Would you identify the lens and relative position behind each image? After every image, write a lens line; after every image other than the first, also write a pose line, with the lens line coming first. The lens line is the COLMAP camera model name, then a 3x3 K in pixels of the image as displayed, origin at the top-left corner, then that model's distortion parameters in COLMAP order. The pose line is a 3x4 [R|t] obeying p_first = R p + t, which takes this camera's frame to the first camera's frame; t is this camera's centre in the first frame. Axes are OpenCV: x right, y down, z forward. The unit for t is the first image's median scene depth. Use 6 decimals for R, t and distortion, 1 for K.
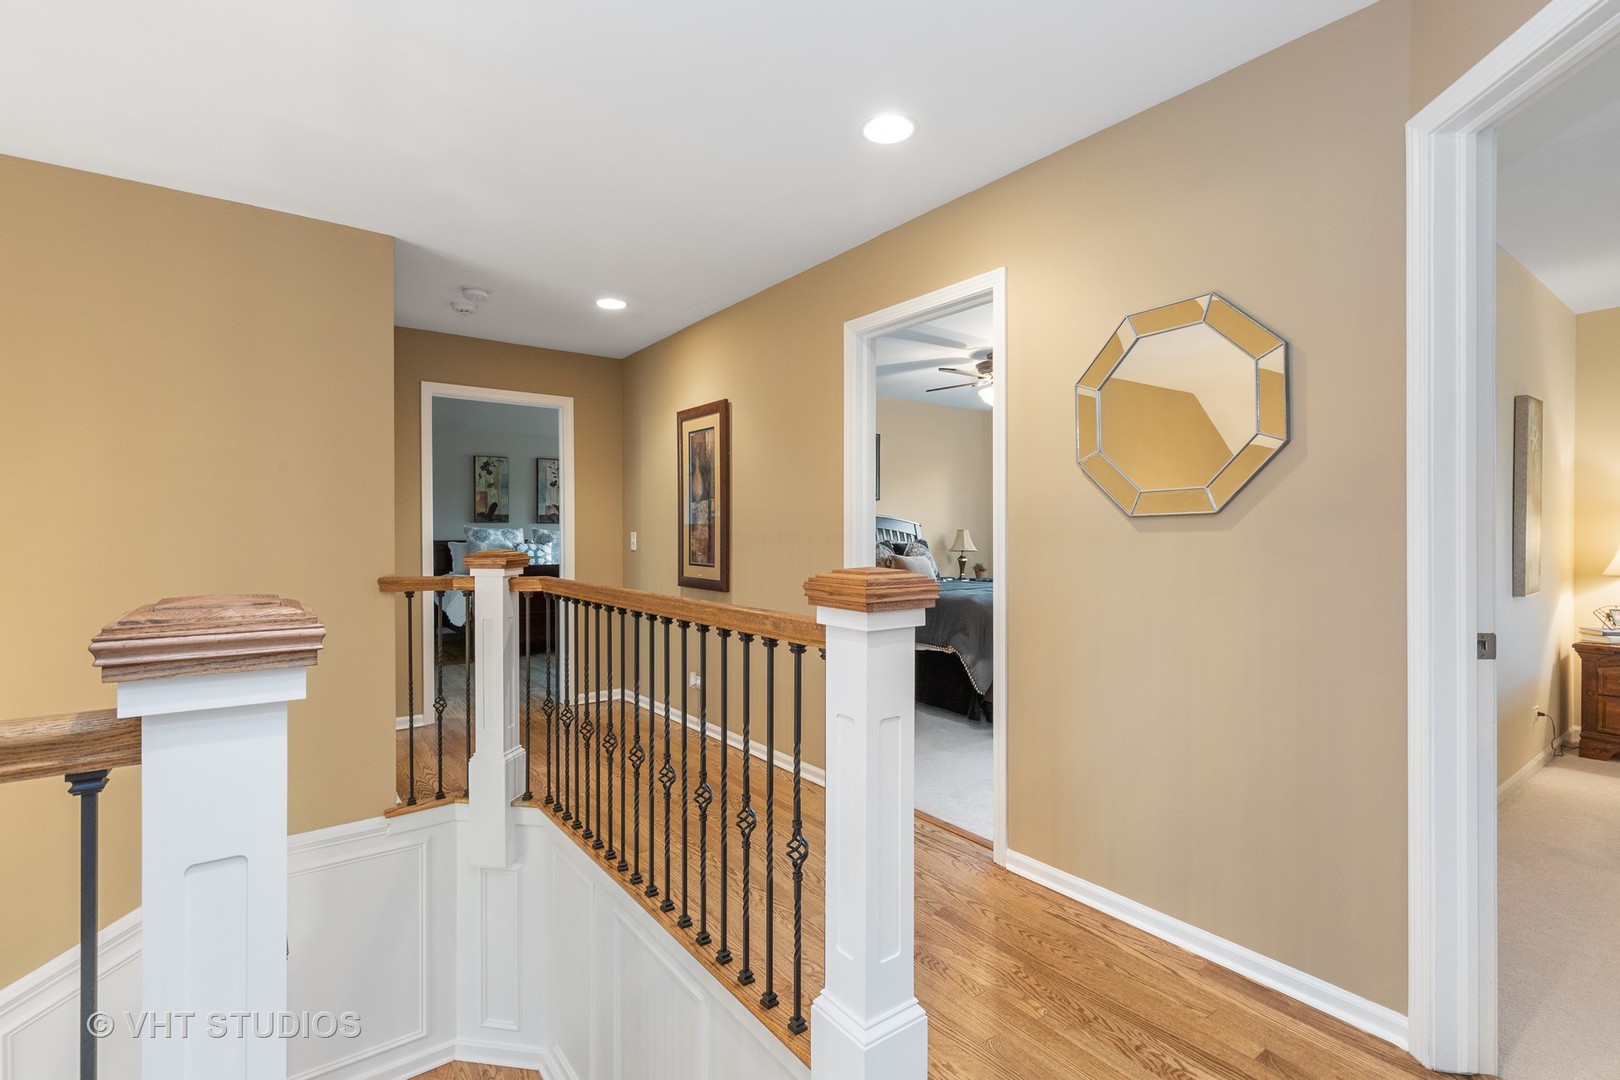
lens RADIAL K [[741.6, 0, 806.2], [0, 741.6, 533.1], [0, 0, 1]] dist [0.008147, -0.001557]
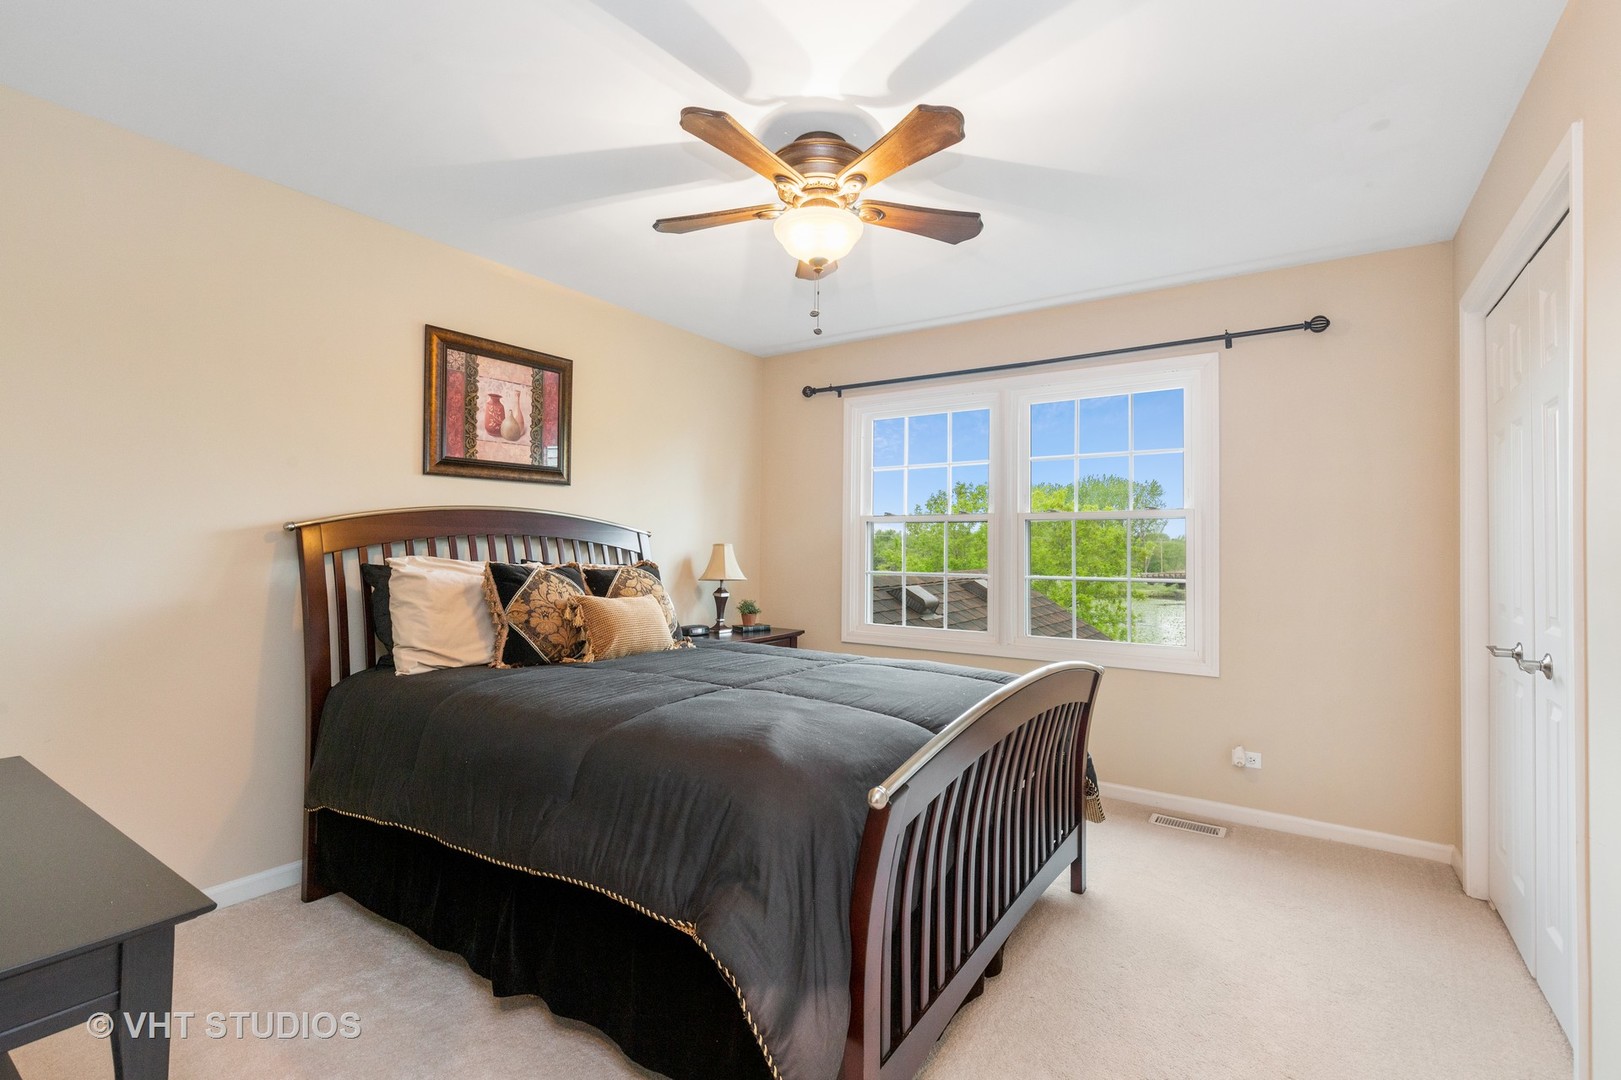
lens RADIAL K [[742.1, 0, 806.4], [0, 742.1, 540.2], [0, 0, 1]] dist [0.008147, -0.001557]
pose [[0.943679, 0.013882, 0.330571, 0.112857], [-0.010767, 0.999879, -0.011252, -0.002363], [-0.330687, 0.007059, 0.943714, 0.603112]]
